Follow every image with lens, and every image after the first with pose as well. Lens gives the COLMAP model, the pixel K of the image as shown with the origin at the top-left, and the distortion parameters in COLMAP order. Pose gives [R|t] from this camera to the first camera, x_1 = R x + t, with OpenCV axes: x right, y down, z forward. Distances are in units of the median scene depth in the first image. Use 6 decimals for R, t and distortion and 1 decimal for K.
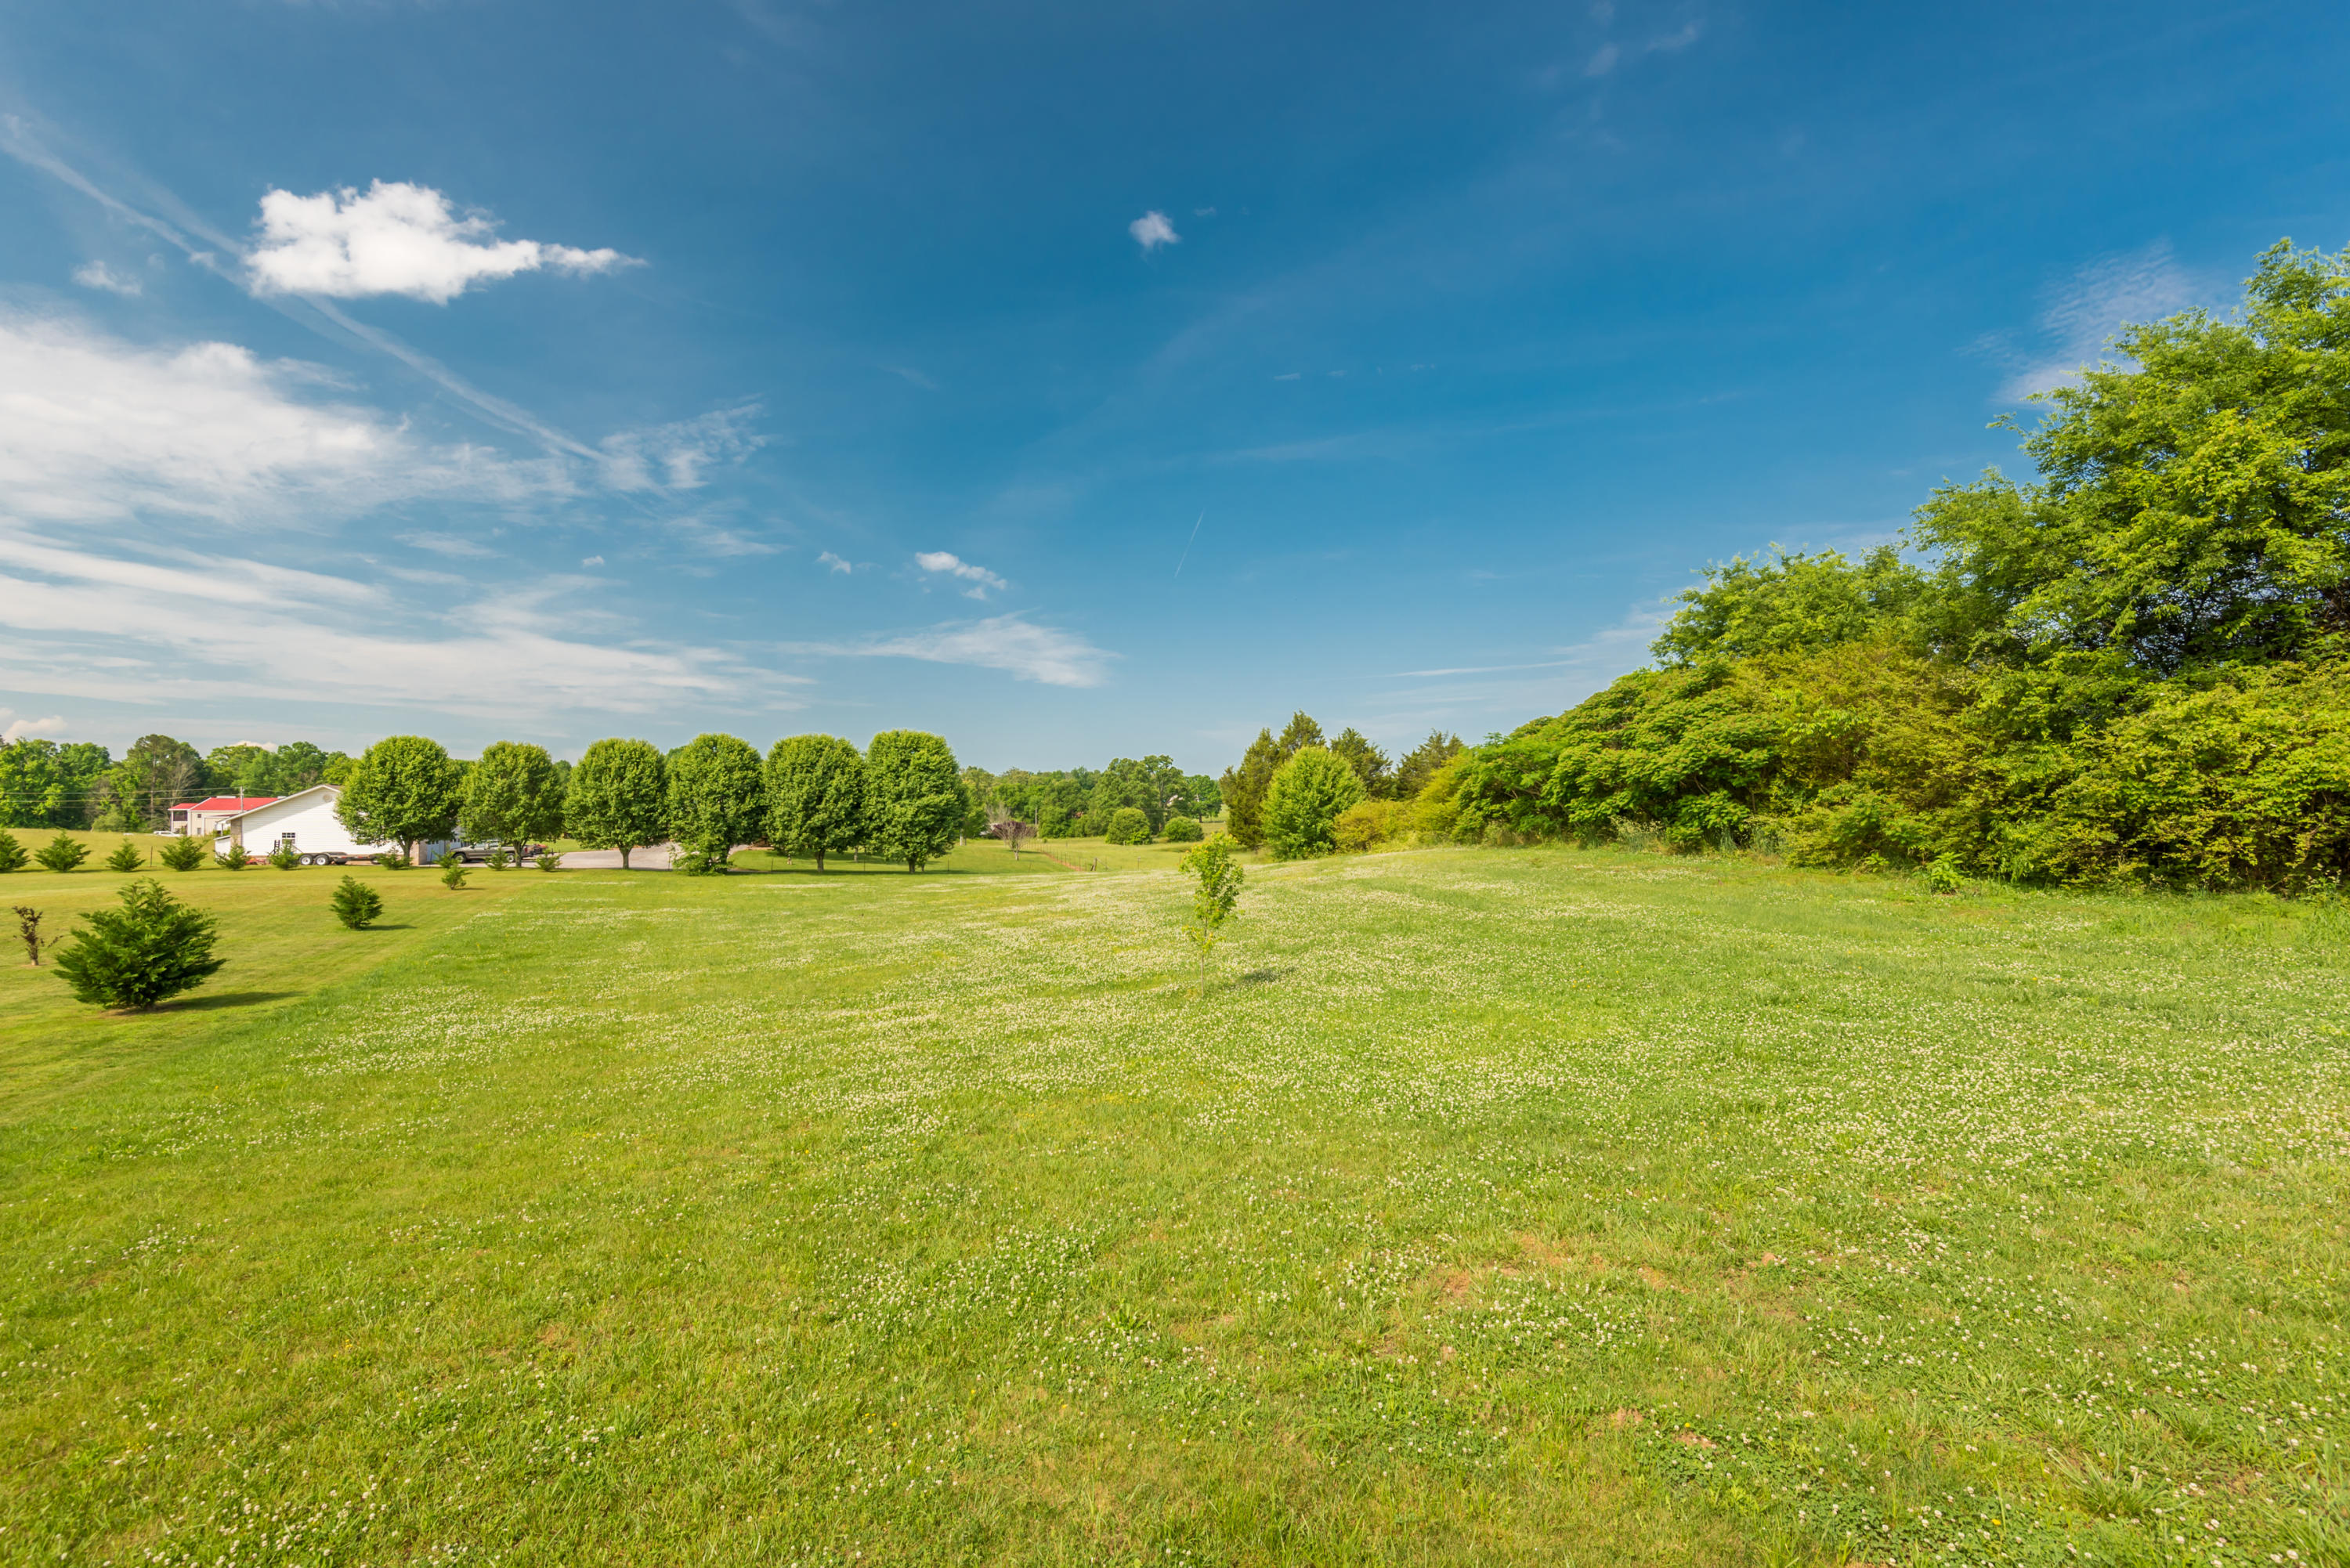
lens RADIAL K [[1068.9, 0, 1175.1], [0, 1068.9, 753.6], [0, 0, 1]] dist [0.038549, -0.022881]
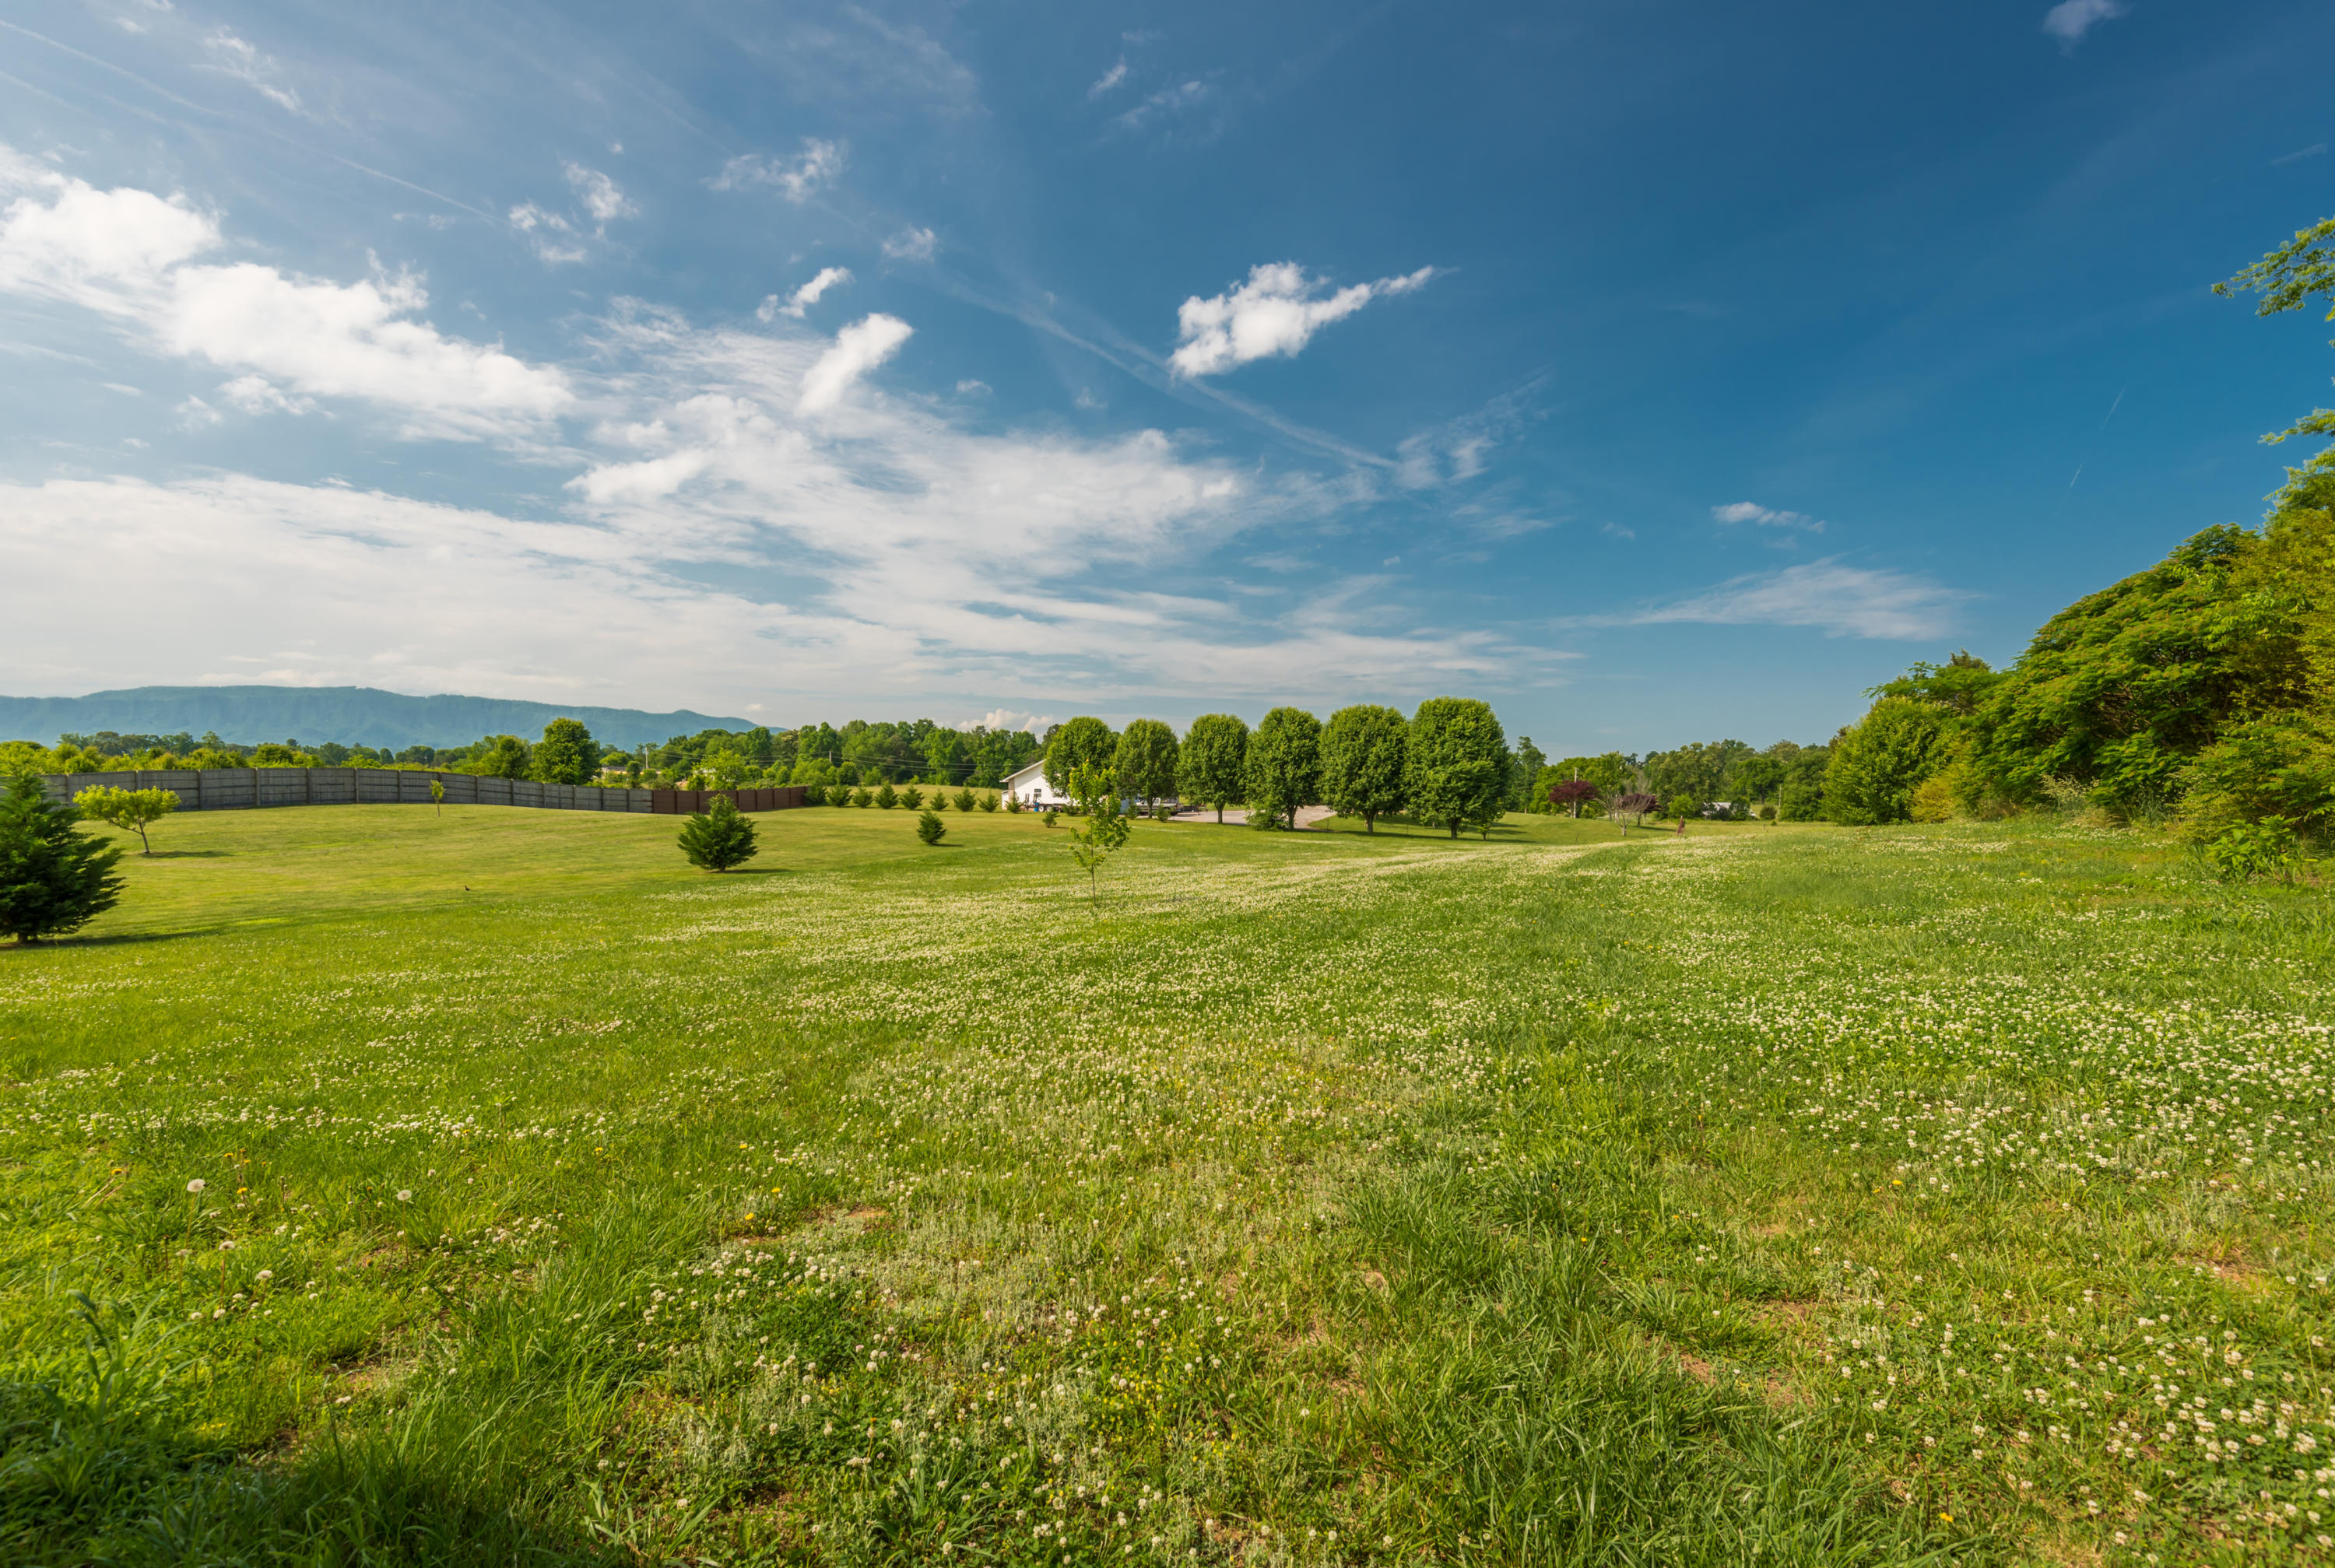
lens RADIAL K [[1081.4, 0, 1167.5], [0, 1081.4, 784.0], [0, 0, 1]] dist [0.033703, -0.000086]
pose [[0.761597, 0.012317, -0.647934, 0.233601], [0.018997, 0.998965, 0.041319, 0.013533], [0.647773, -0.043777, 0.760575, 0.053268]]
